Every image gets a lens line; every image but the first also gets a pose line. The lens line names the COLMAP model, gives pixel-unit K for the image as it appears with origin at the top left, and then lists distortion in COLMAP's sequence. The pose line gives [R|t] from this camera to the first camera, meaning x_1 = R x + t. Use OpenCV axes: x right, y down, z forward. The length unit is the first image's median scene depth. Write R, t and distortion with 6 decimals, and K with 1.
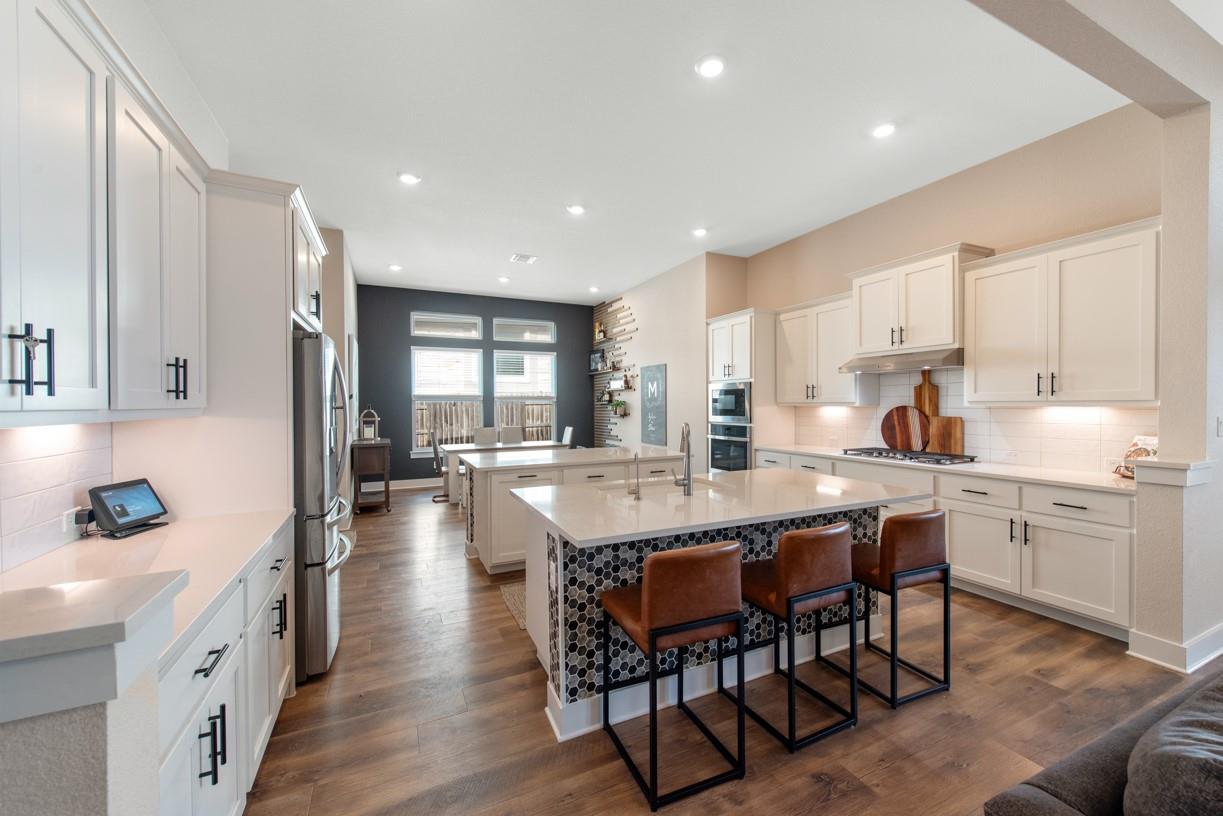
lens RADIAL K [[473.5, 0, 615.4], [0, 473.5, 404.2], [0, 0, 1]] dist [0.006415, -0.001451]
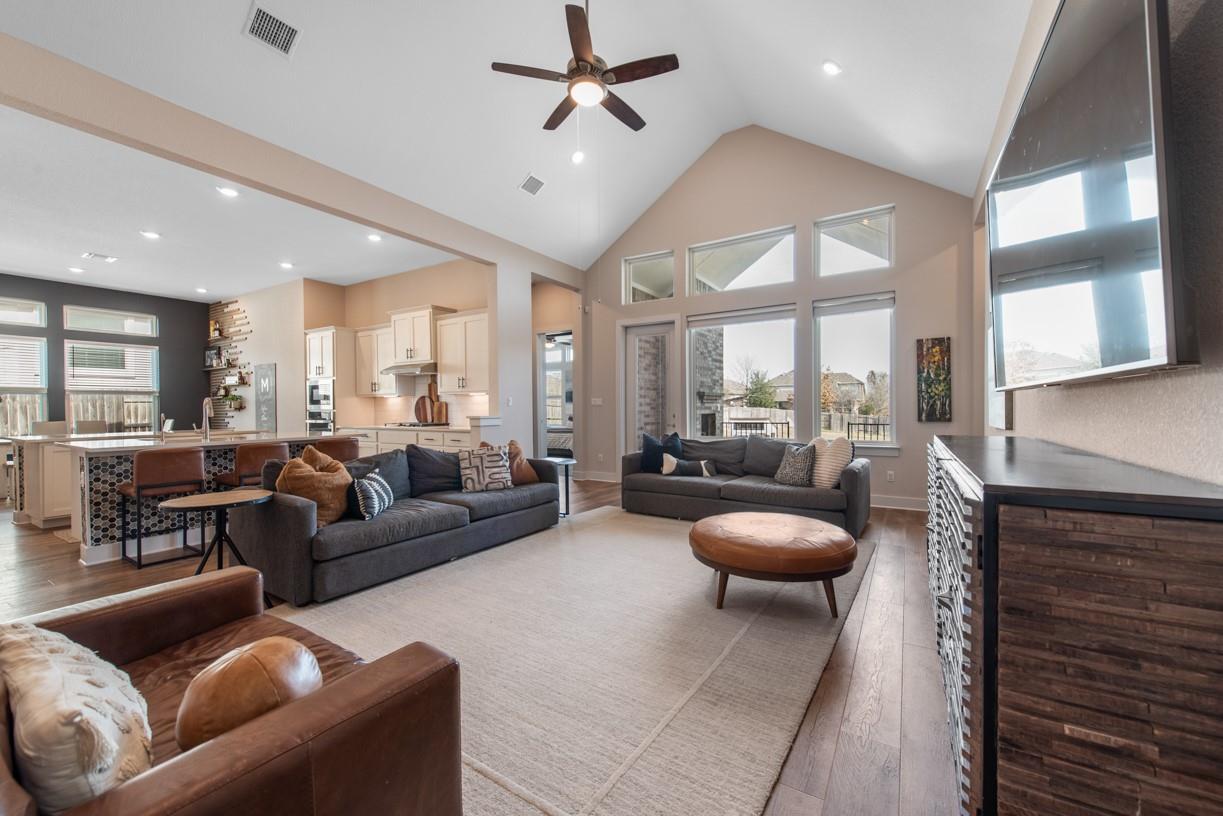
lens RADIAL K [[473.5, 0, 613.6], [0, 473.5, 407.1], [0, 0, 1]] dist [0.006415, -0.001451]
pose [[0.835748, -0.001546, 0.549111, 0.208819], [0.003398, 0.999991, -0.002355, 0.039299], [-0.549103, 0.003834, 0.835746, -0.598639]]
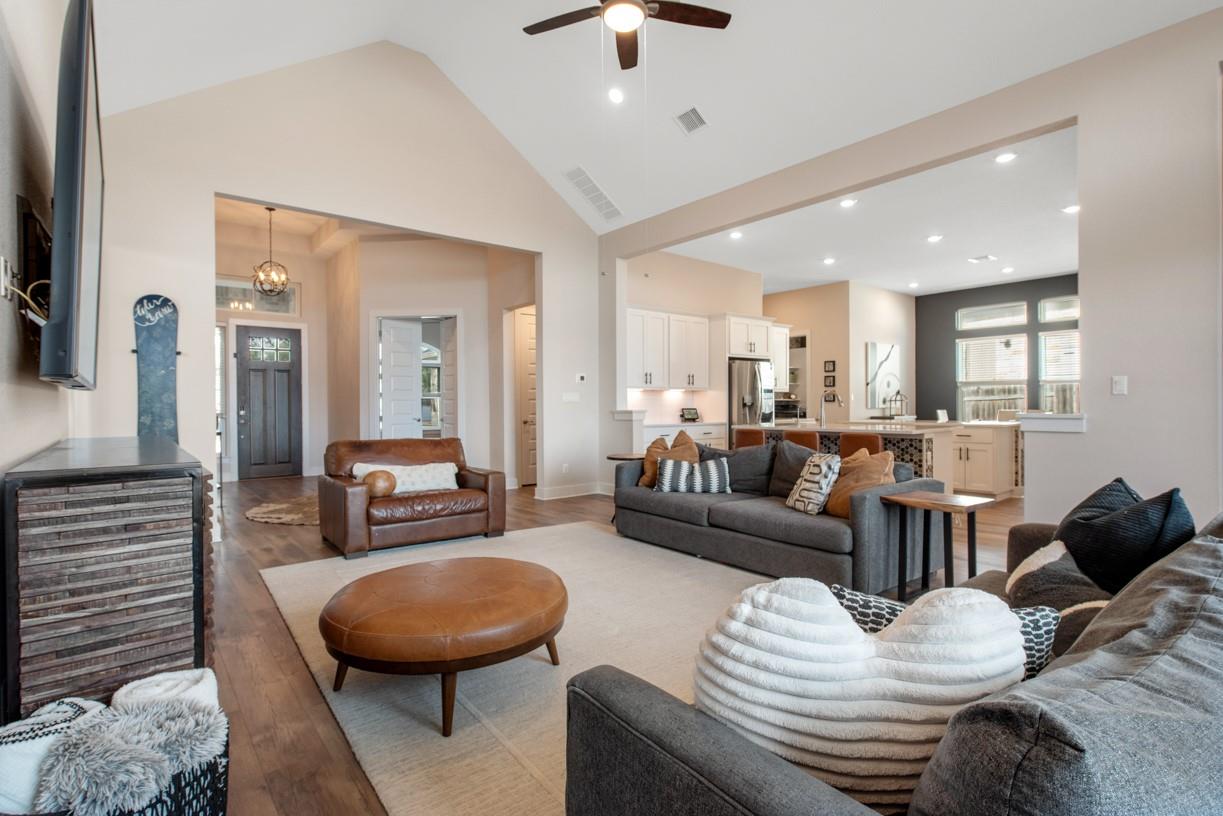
lens RADIAL K [[586.9, 0, 619.8], [0, 586.9, 406.0], [0, 0, 1]] dist [-0.002300, 0.000022]
pose [[0.244552, 0.005512, -0.969620, 1.127436], [0.005423, 0.999960, 0.007052, 0.038745], [0.969621, -0.006983, 0.244513, -0.220778]]
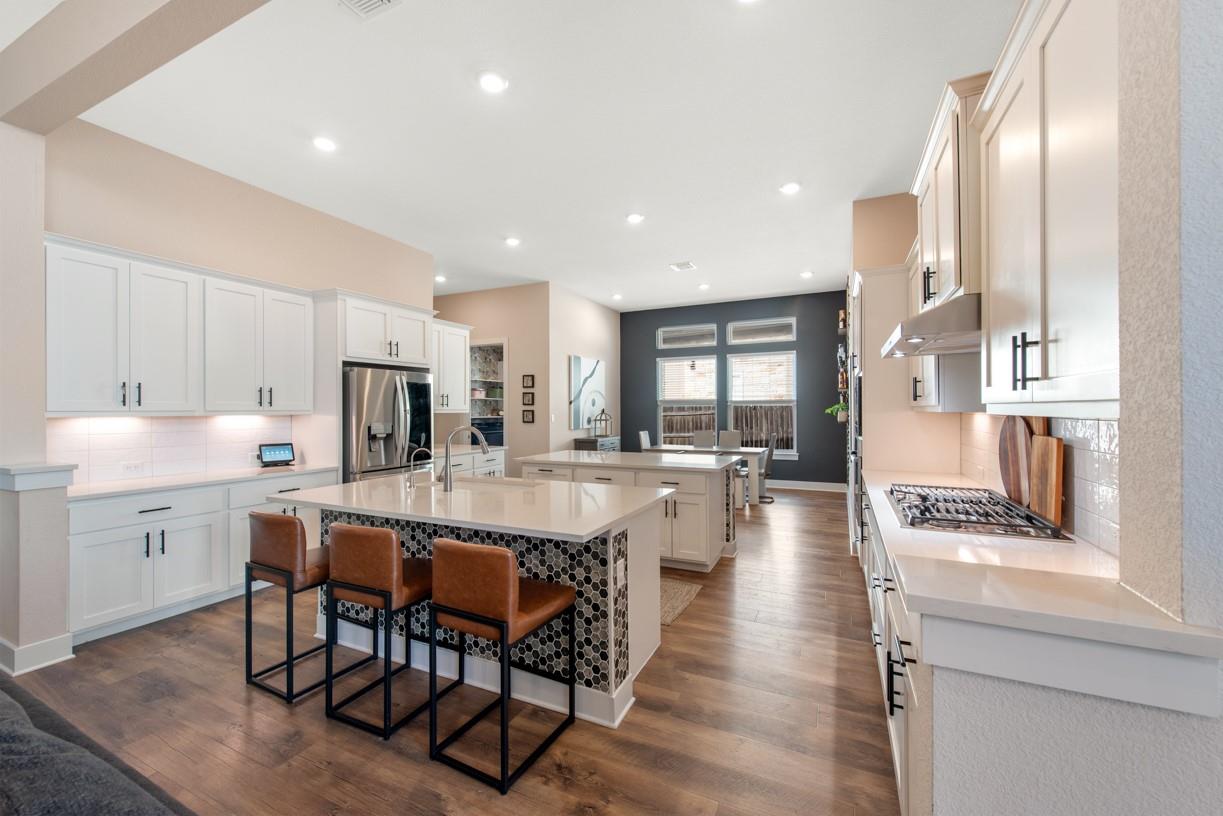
lens RADIAL K [[473.5, 0, 618.9], [0, 473.5, 403.6], [0, 0, 1]] dist [0.006415, -0.001451]
pose [[0.641087, -0.006433, -0.767442, 0.590453], [-0.000607, 0.999960, -0.008889, -0.001445], [0.767468, 0.006164, 0.641057, 0.279735]]
